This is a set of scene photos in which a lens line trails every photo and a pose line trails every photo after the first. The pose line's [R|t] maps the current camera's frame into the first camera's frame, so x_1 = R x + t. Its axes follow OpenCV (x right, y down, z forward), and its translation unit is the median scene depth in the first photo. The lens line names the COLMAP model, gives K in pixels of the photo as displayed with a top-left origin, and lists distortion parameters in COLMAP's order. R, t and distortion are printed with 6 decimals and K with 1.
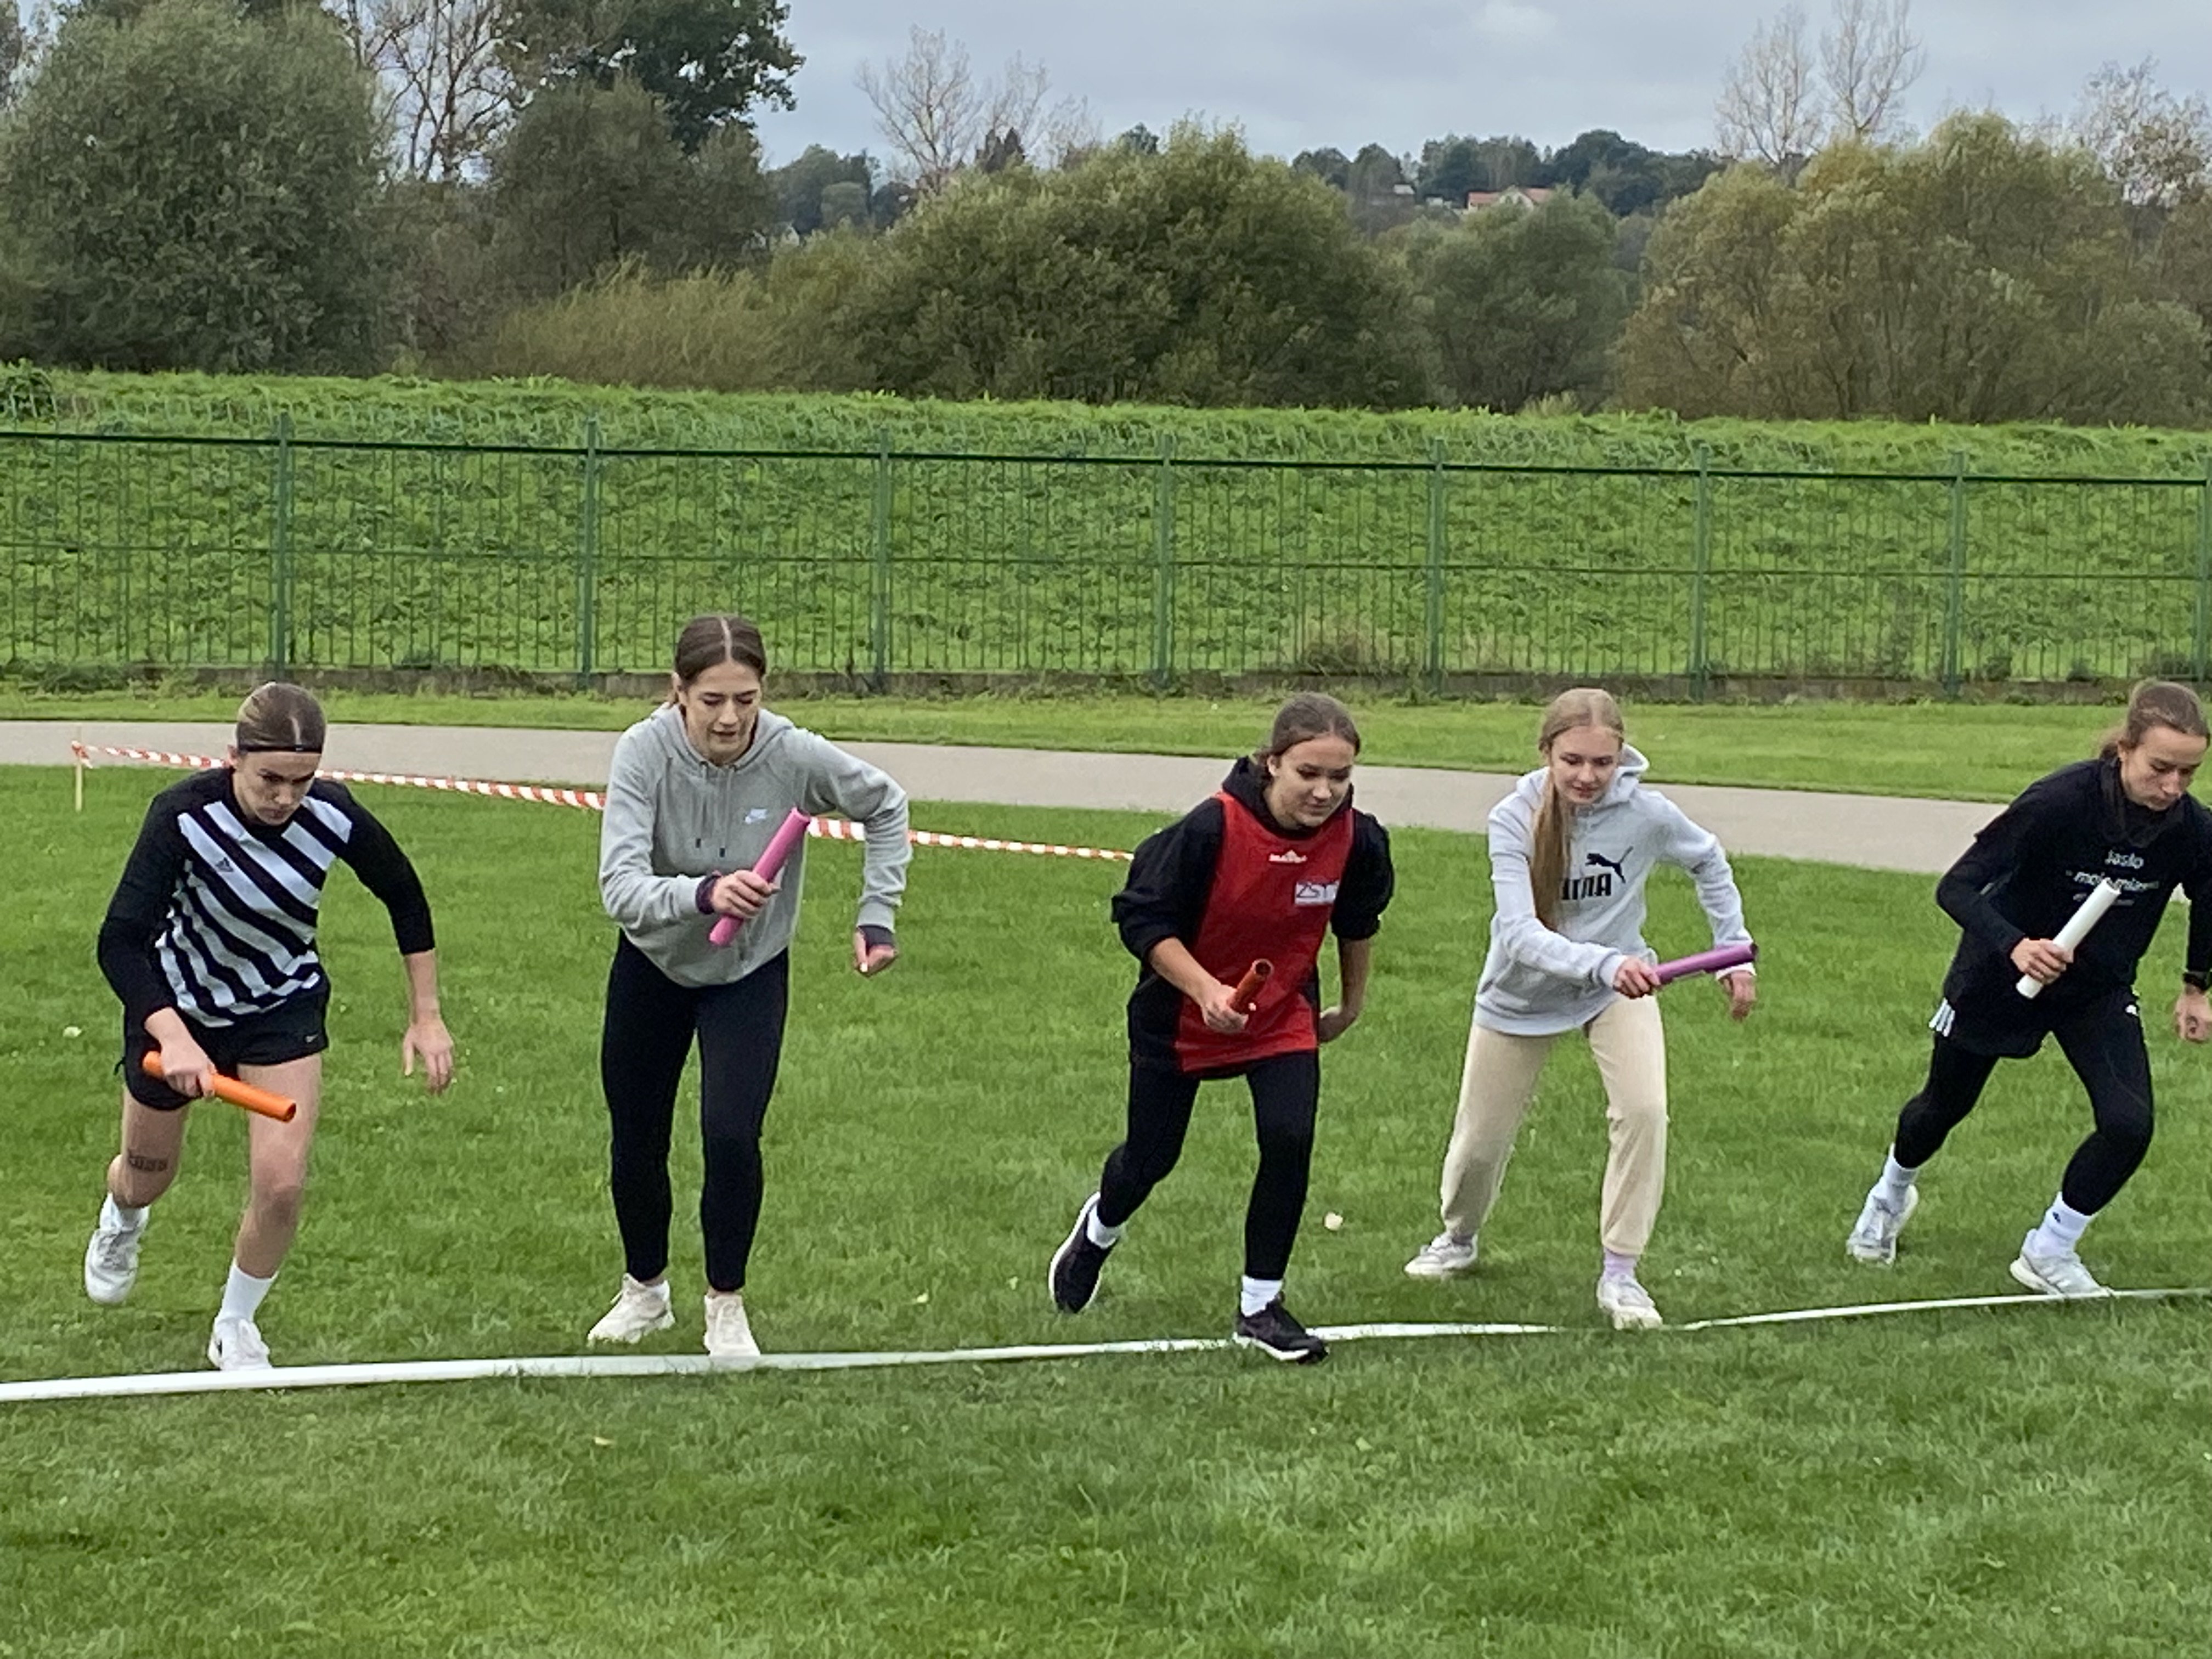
lens RADIAL K [[5545.4, 0, 1206.0], [0, 5545.4, 823.4], [0, 0, 1]] dist [0.100926, 0.529409]
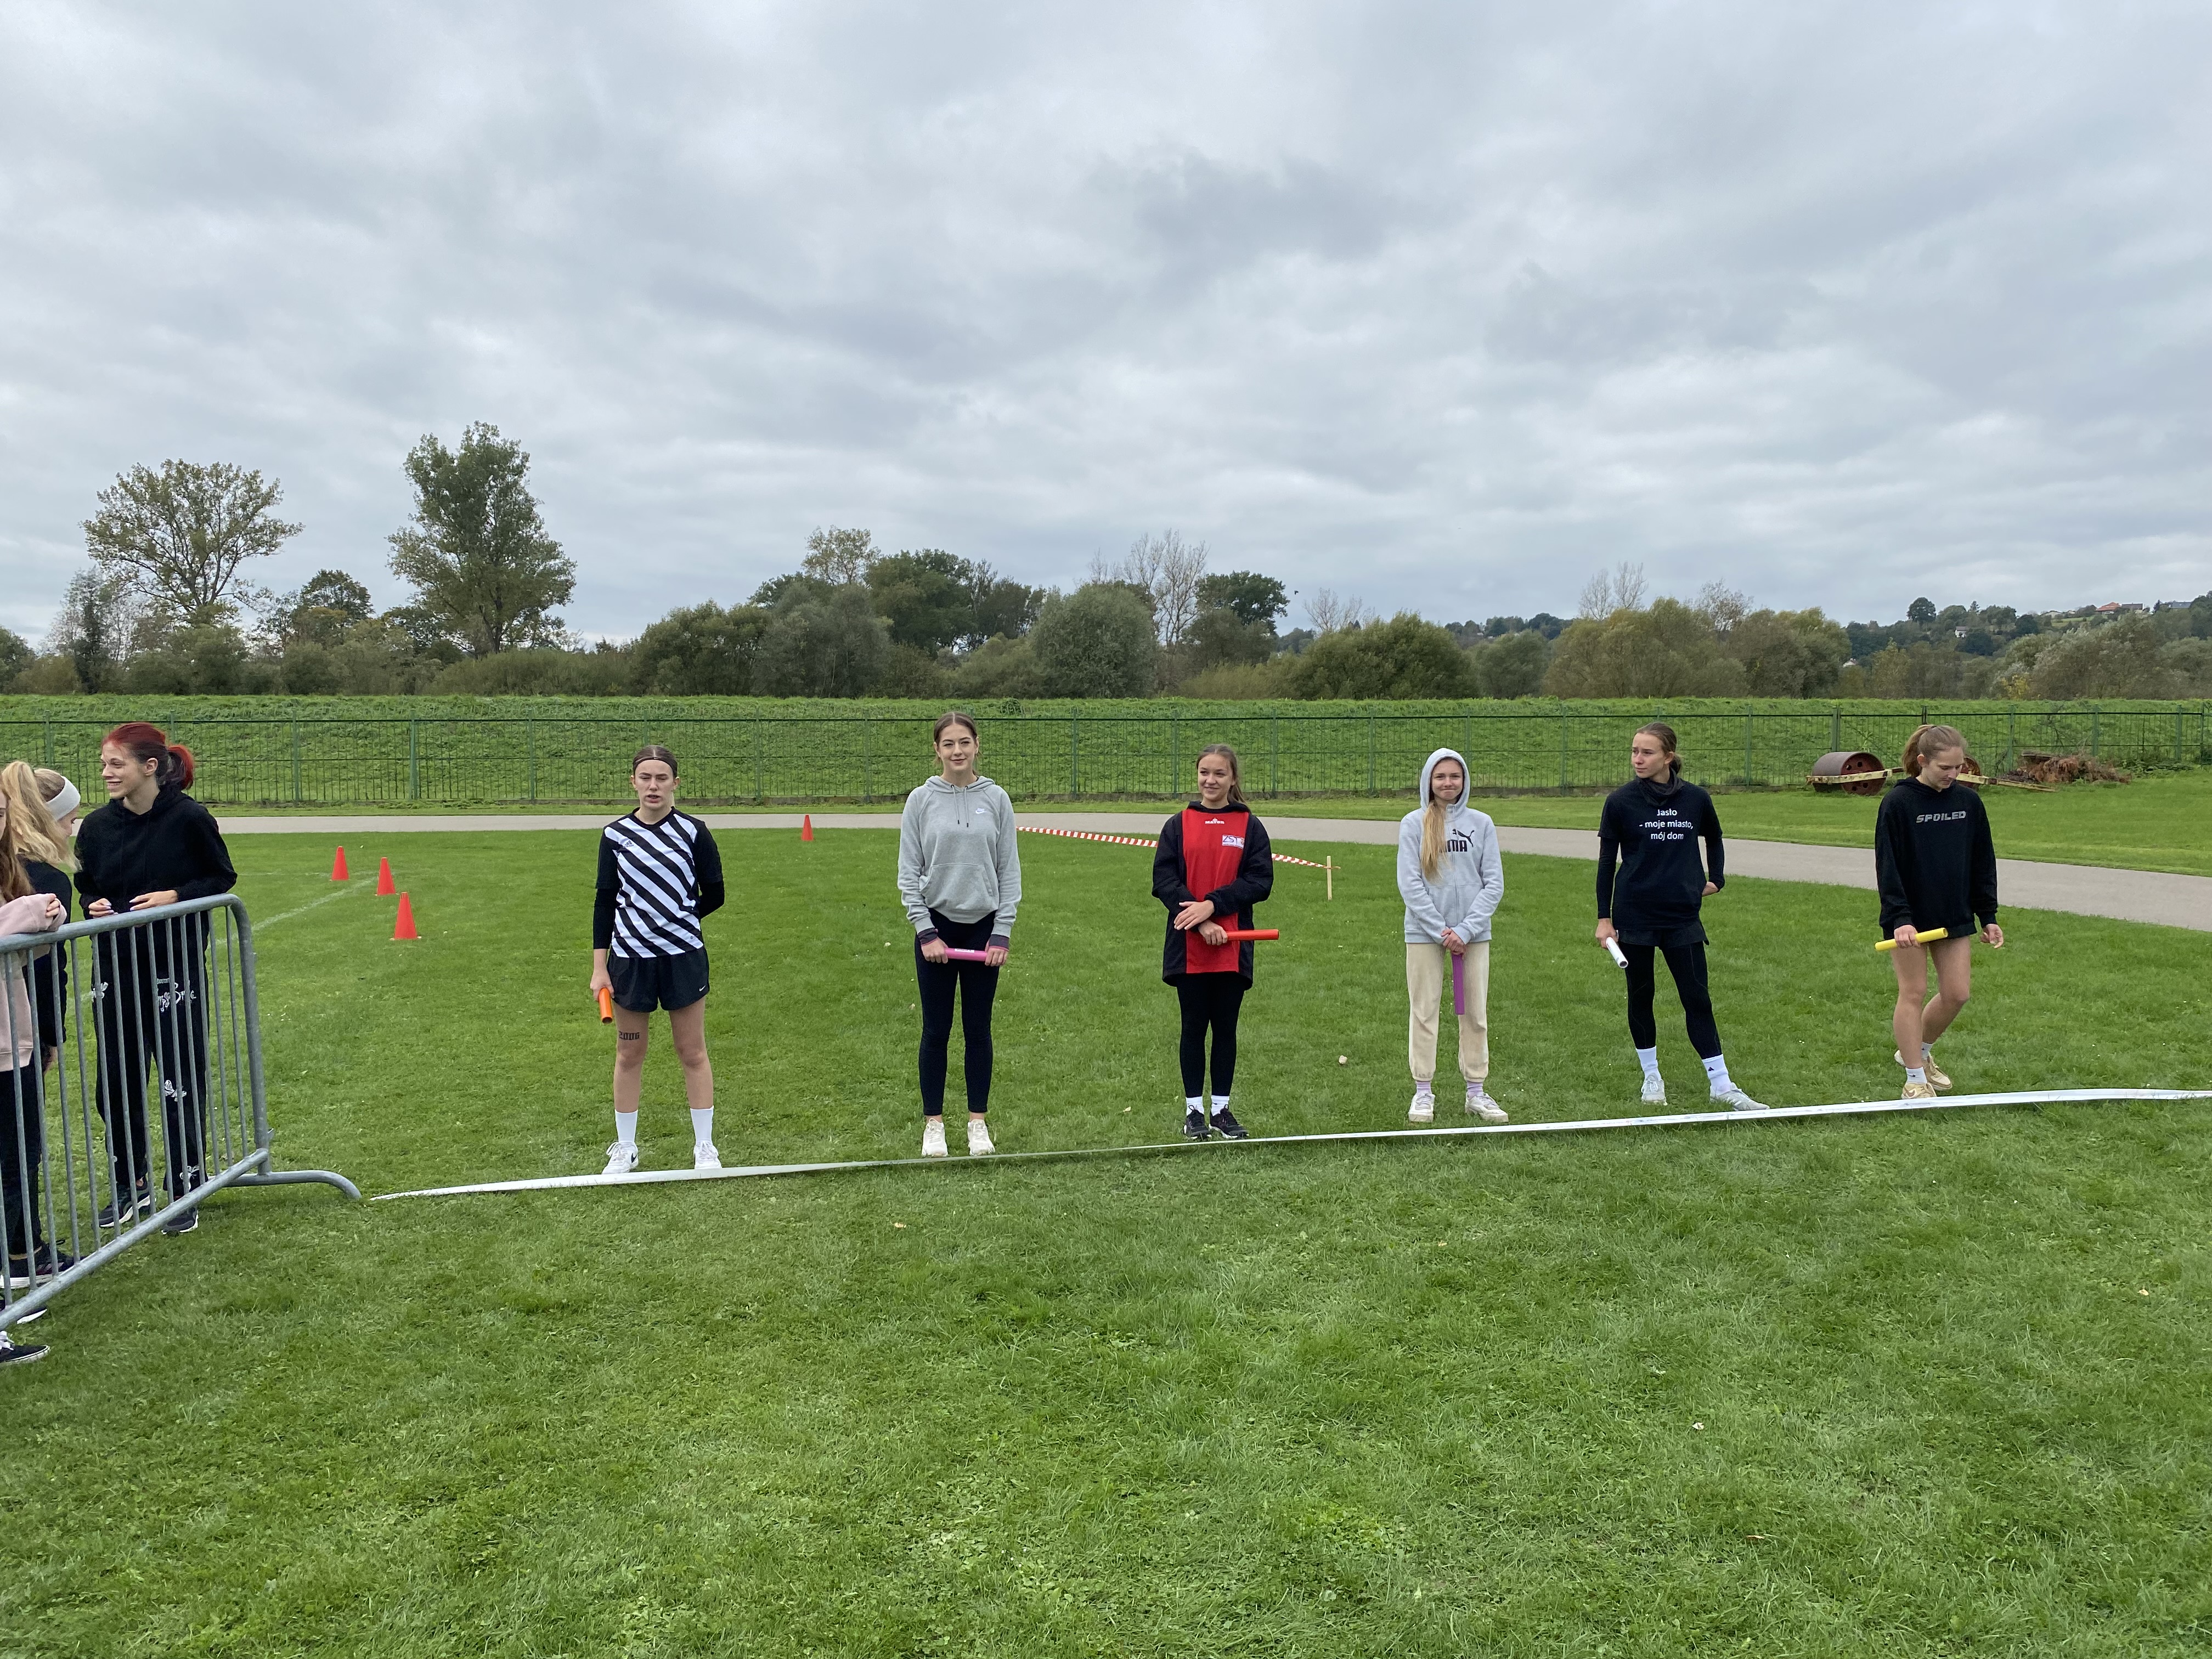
lens RADIAL K [[1662.8, 0, 1100.1], [0, 1662.8, 841.5], [0, 0, 1]] dist [0.098558, -0.151409]
pose [[0.982183, -0.011006, -0.187603, 0.012740], [0.011987, 0.999920, 0.004096, -0.003917], [0.187543, -0.006271, 0.982236, 0.083723]]
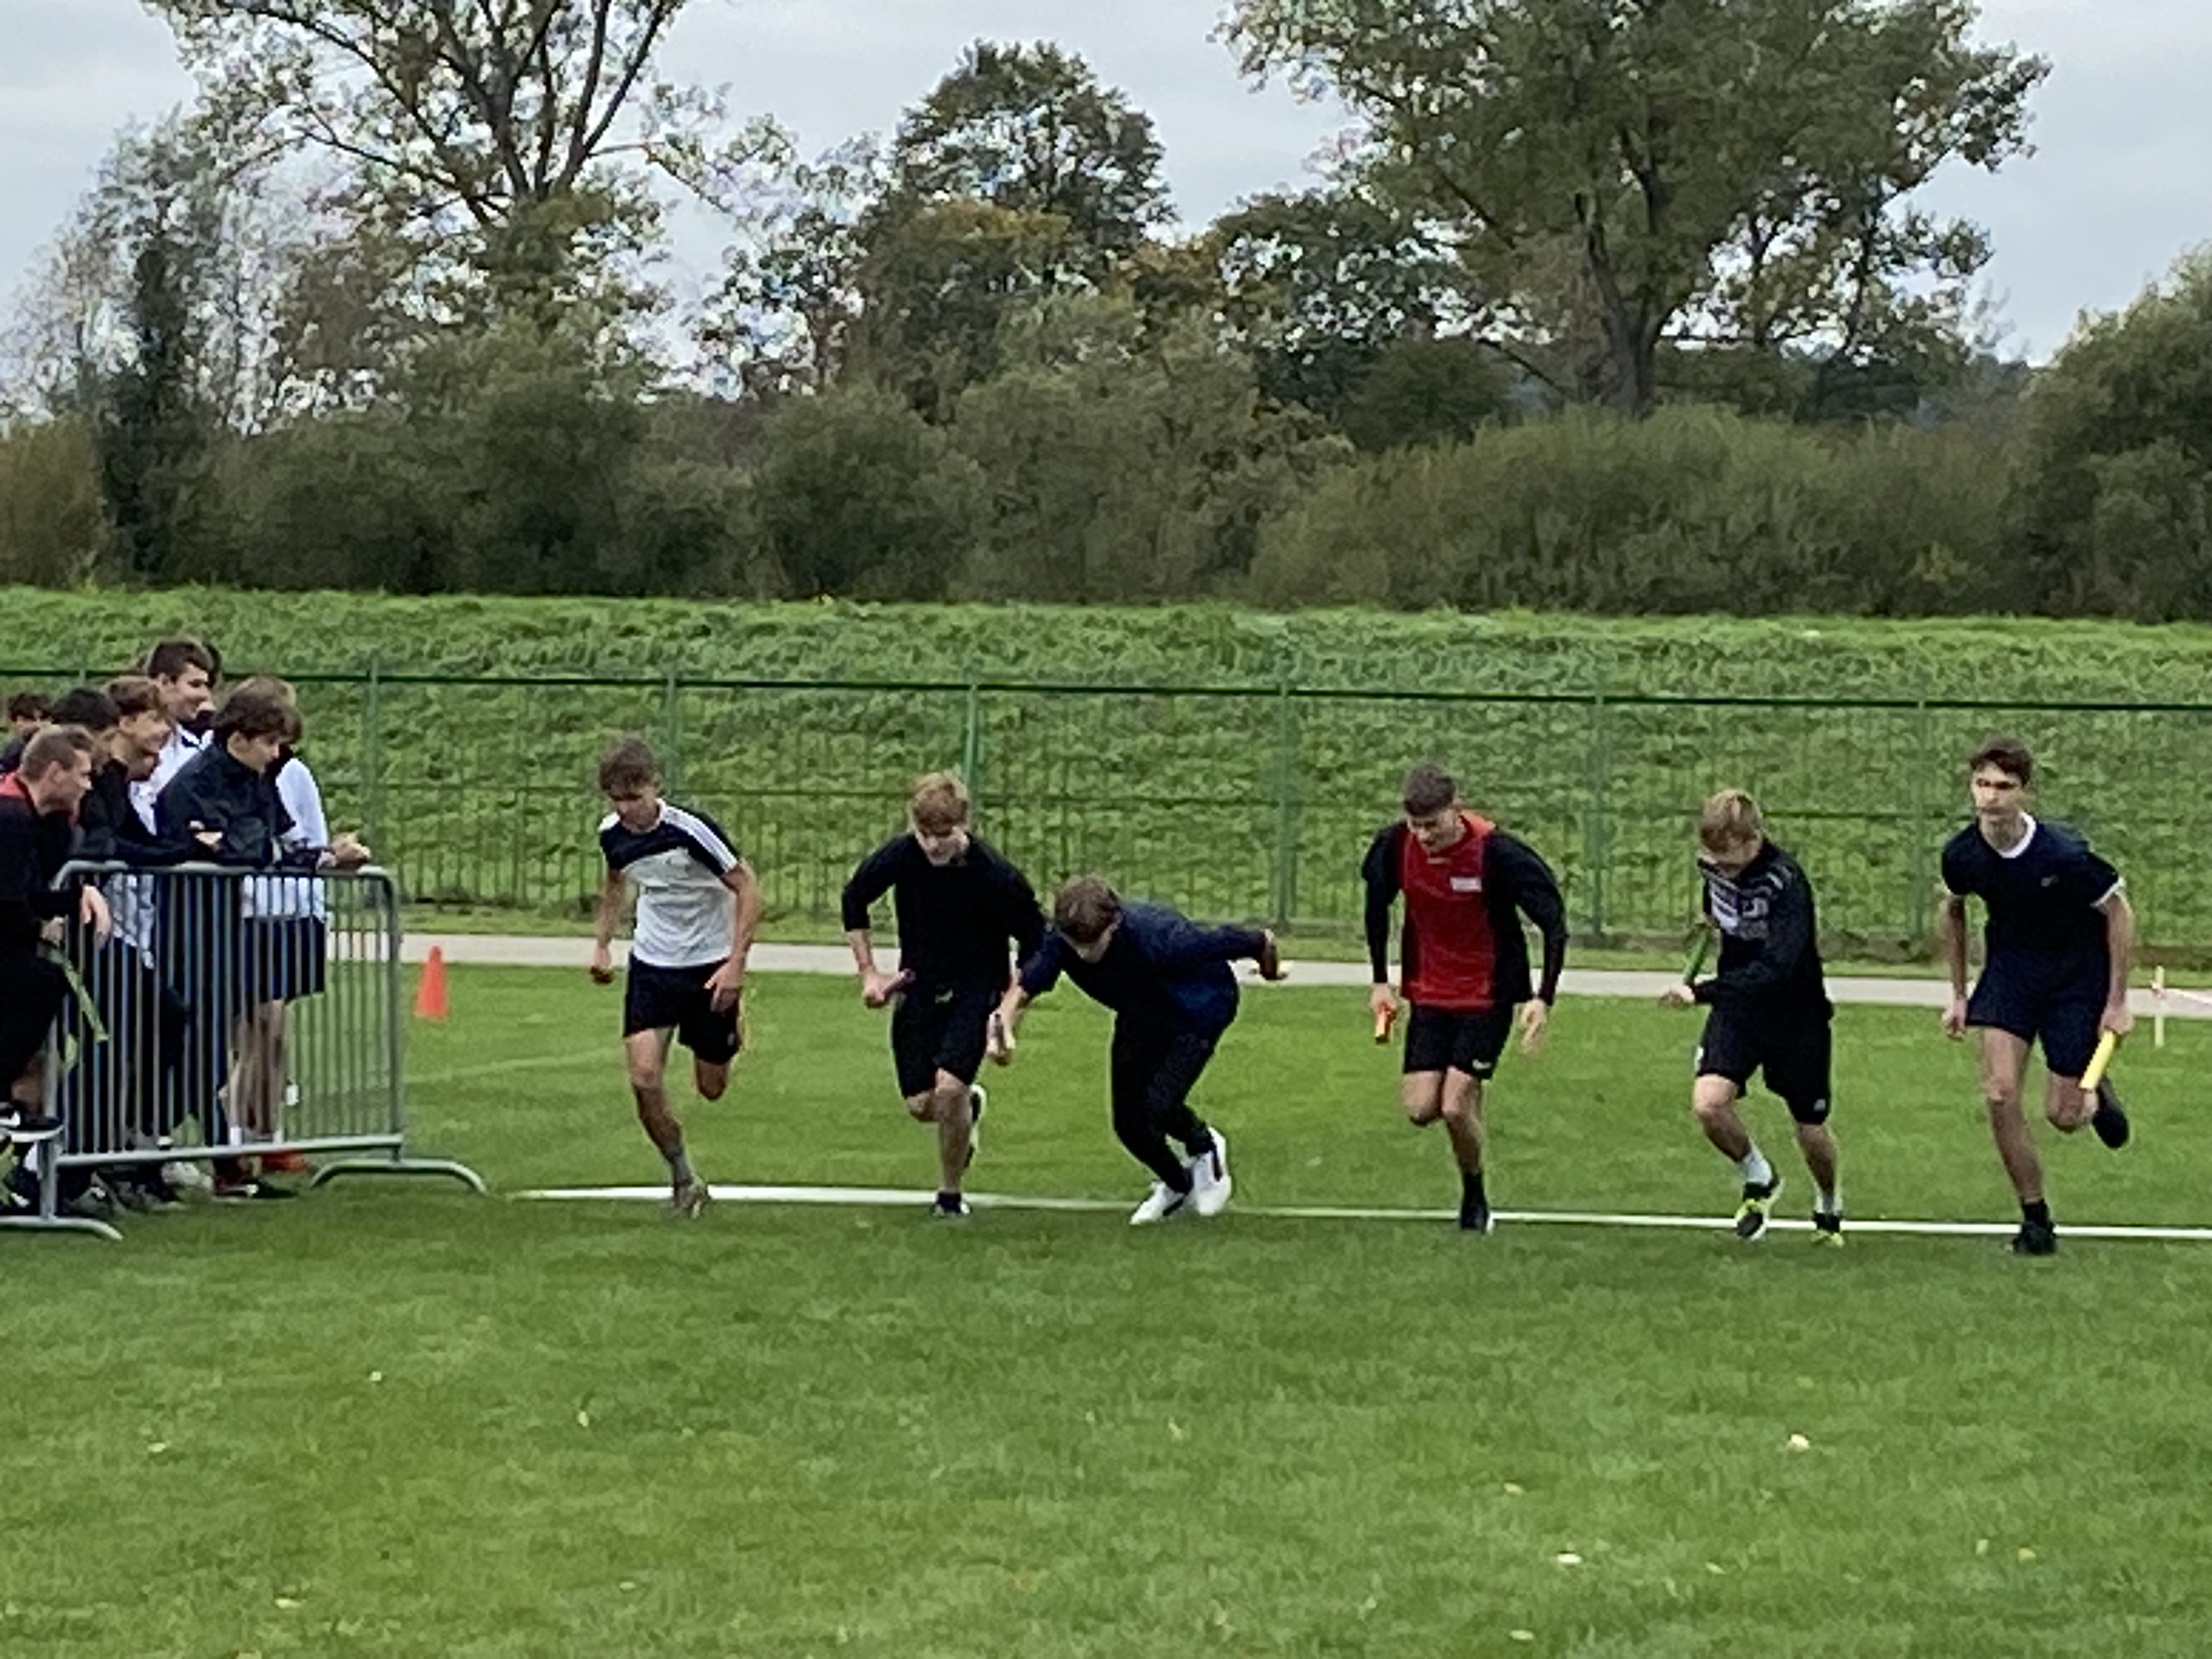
lens RADIAL K [[8418.9, 0, 1103.3], [0, 8418.9, 826.0], [0, 0, 1]] dist [0.145390, 1.977415]
pose [[0.822086, 0.003383, -0.569353, 0.287425], [-0.037678, 0.998114, -0.048474, 0.021578], [0.568115, 0.061302, 0.820663, -0.243152]]
